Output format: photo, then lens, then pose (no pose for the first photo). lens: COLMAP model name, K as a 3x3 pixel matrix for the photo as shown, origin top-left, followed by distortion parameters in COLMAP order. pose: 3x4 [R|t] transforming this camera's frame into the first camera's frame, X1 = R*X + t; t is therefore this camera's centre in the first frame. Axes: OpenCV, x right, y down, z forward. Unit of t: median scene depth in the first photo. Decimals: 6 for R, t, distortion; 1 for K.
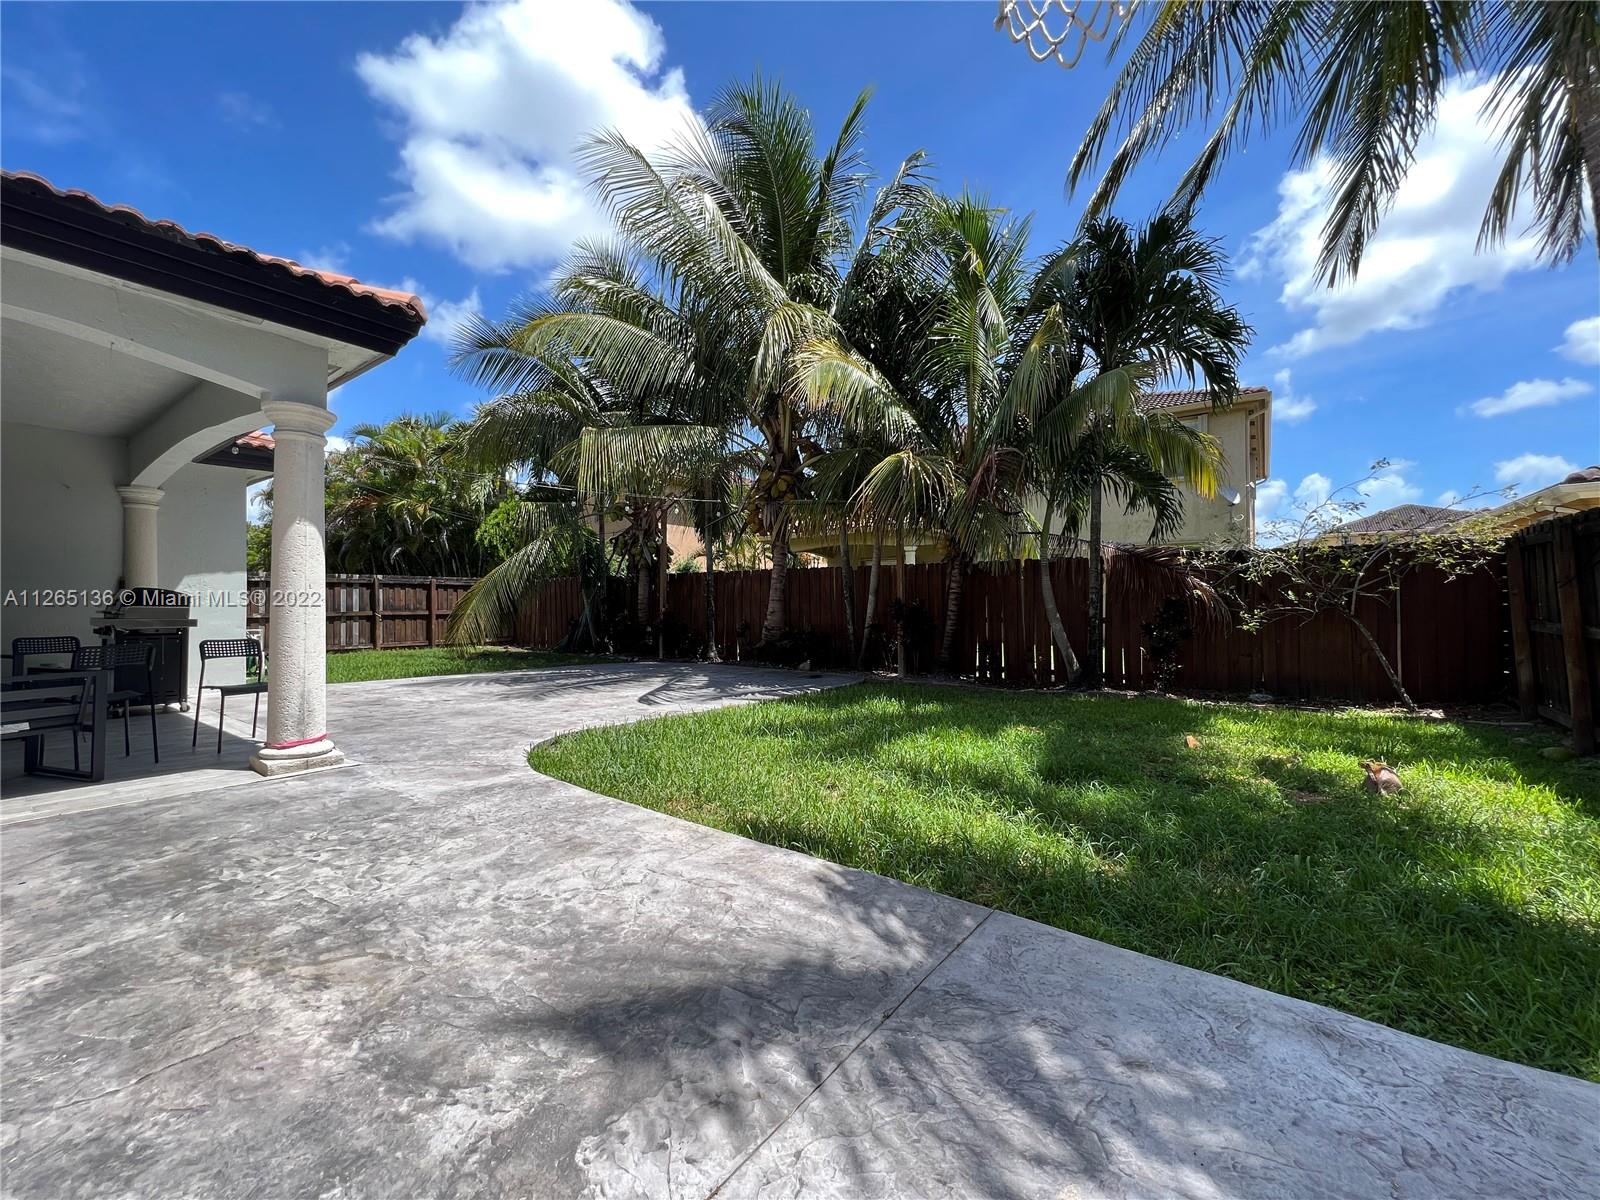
lens RADIAL K [[638.9, 0, 801.1], [0, 638.9, 603.2], [0, 0, 1]] dist [0.002567, -0.000542]
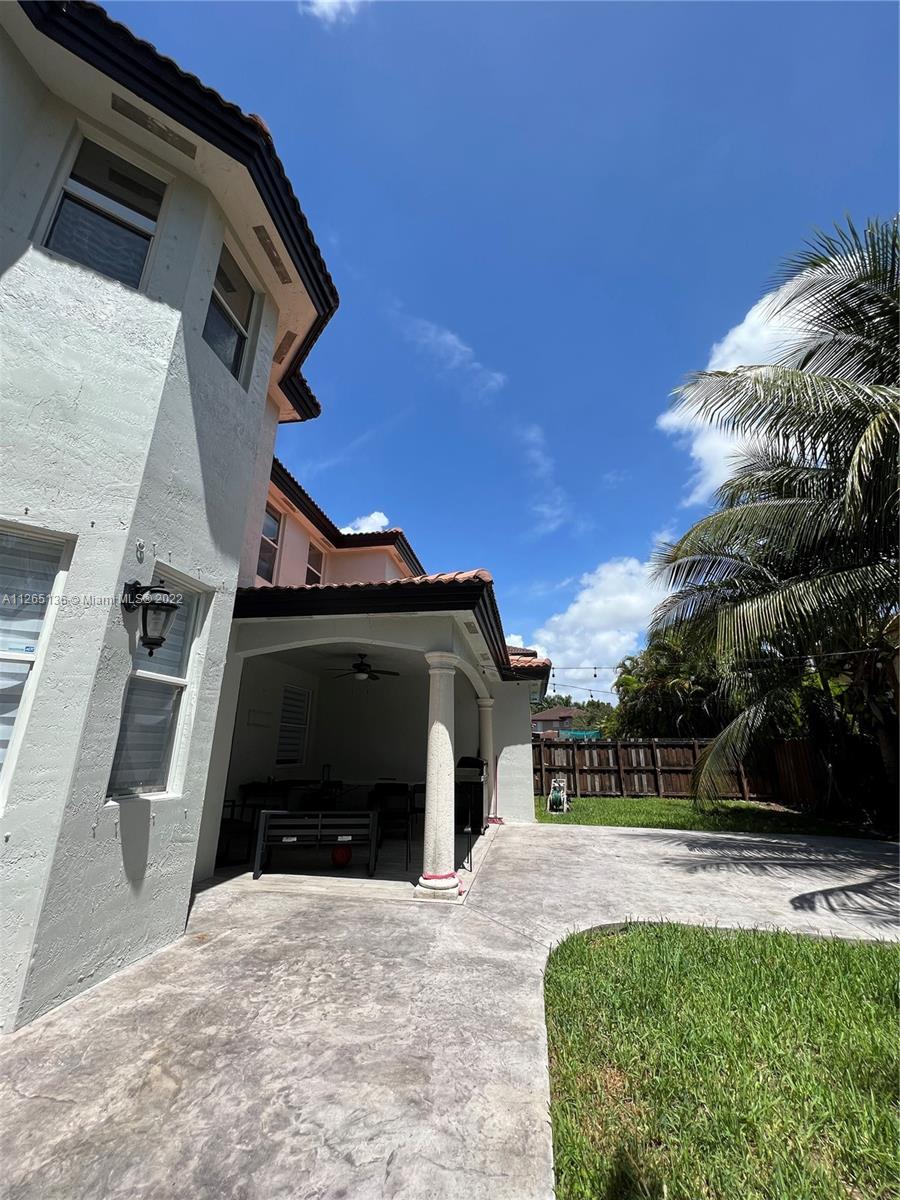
lens RADIAL K [[479.2, 0, 451.8], [0, 479.2, 592.4], [0, 0, 1]] dist [0.002567, -0.000542]
pose [[0.450220, -0.276823, -0.848923, 0.498446], [-0.005922, 0.949783, -0.312853, -0.083487], [0.892898, 0.145880, 0.425972, 0.636449]]
